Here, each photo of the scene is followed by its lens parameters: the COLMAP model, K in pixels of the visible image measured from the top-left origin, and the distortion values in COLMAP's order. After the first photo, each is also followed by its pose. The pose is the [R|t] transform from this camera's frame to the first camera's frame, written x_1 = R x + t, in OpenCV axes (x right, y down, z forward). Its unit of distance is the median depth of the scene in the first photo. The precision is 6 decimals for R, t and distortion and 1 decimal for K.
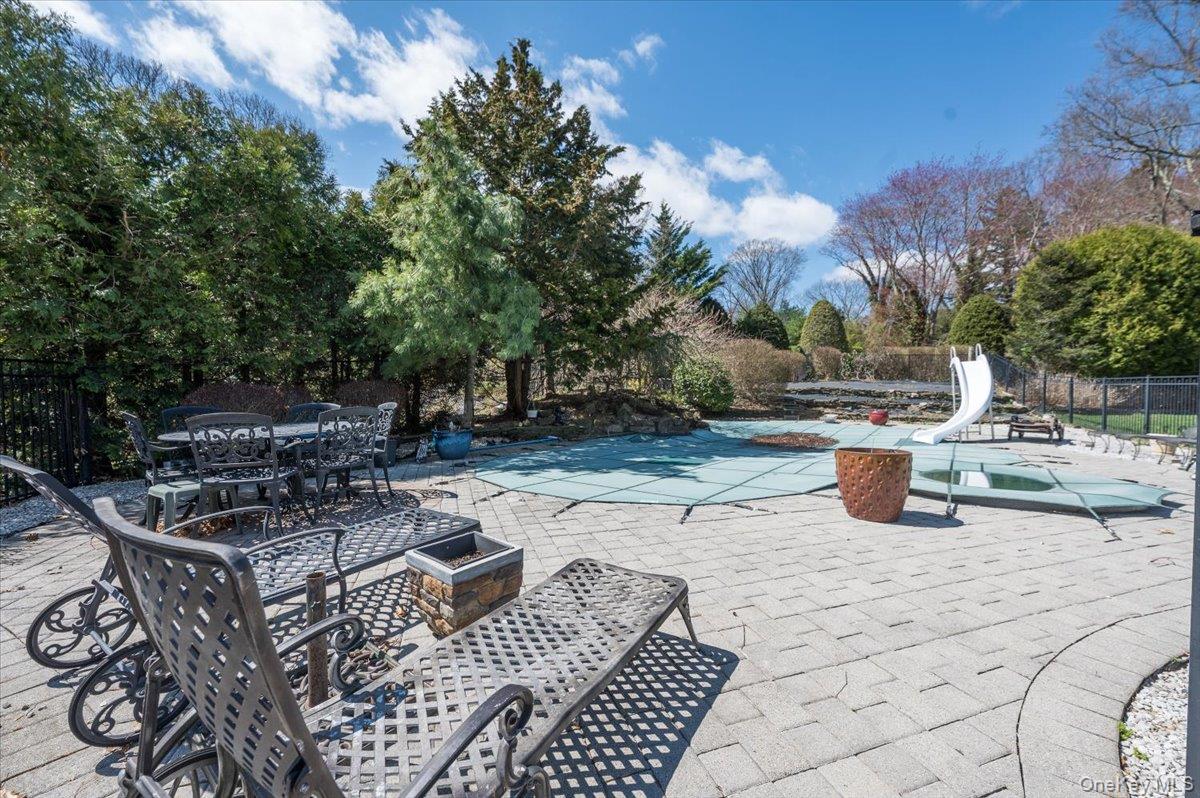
lens RADIAL K [[497.9, 0, 599.0], [0, 497.9, 399.7], [0, 0, 1]] dist [-0.003082, 0.000767]
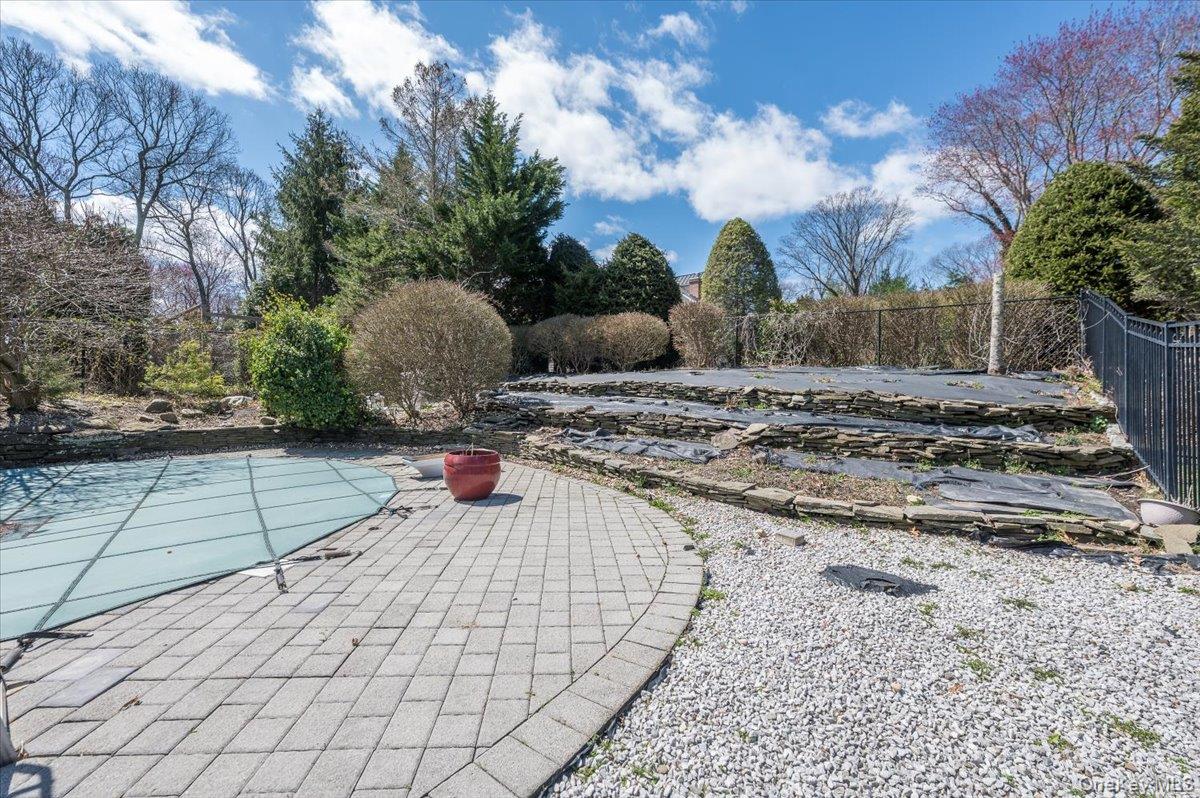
lens RADIAL K [[481.7, 0, 595.6], [0, 481.7, 391.5], [0, 0, 1]] dist [-0.001897, -0.000312]
pose [[0.959224, 0.005937, -0.282586, 0.491432], [-0.006330, 0.999980, -0.000478, -0.012754], [0.282577, 0.002248, 0.959242, 0.495783]]
